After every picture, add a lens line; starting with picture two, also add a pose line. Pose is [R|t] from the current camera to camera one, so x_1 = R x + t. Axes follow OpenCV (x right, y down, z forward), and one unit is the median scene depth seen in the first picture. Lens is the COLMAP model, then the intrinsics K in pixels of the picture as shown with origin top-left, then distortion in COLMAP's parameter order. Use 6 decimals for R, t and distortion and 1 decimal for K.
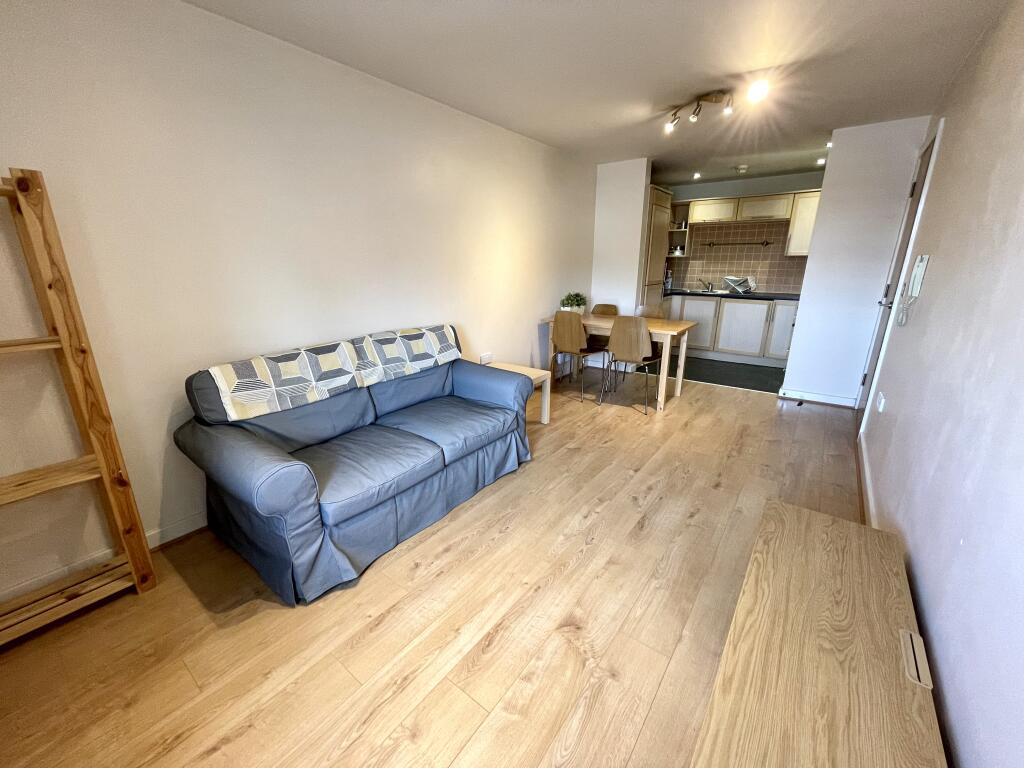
lens RADIAL K [[414.5, 0, 508.7], [0, 414.5, 383.4], [0, 0, 1]] dist [-0.000805, 0.000002]
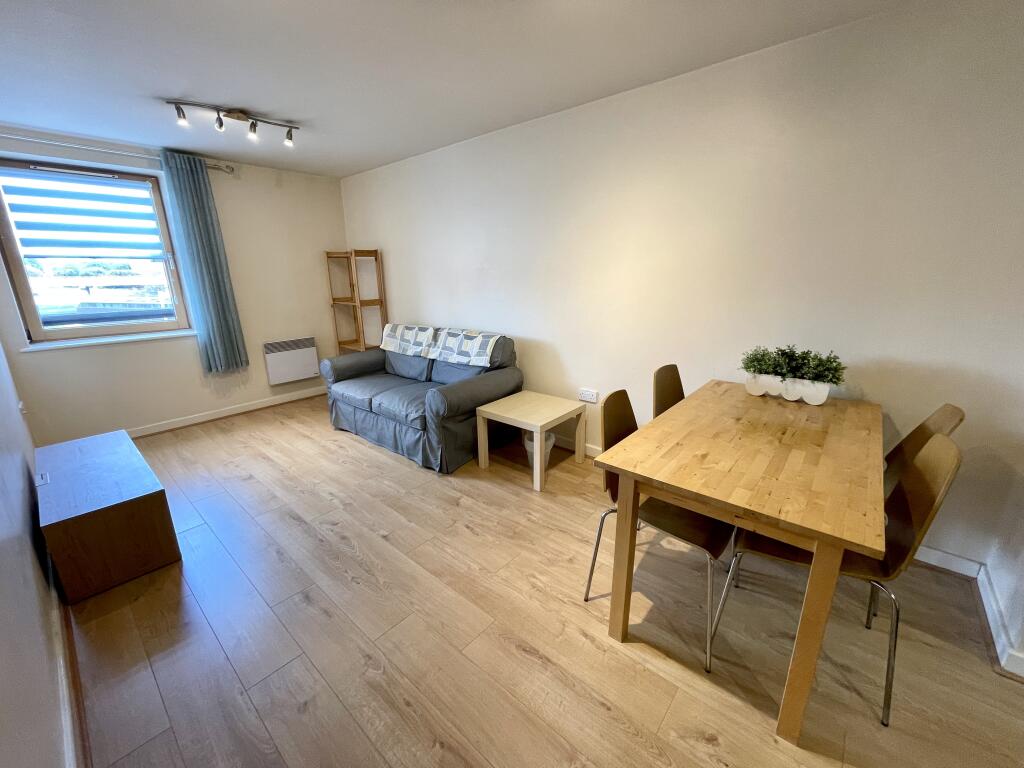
lens RADIAL K [[414.5, 0, 508.7], [0, 414.5, 383.4], [0, 0, 1]] dist [-0.000805, 0.000002]
pose [[-0.069004, 0.264583, -0.961891, 1.007828], [-0.271158, 0.922915, 0.273315, -0.361148], [0.960058, 0.279684, 0.008059, 1.156833]]
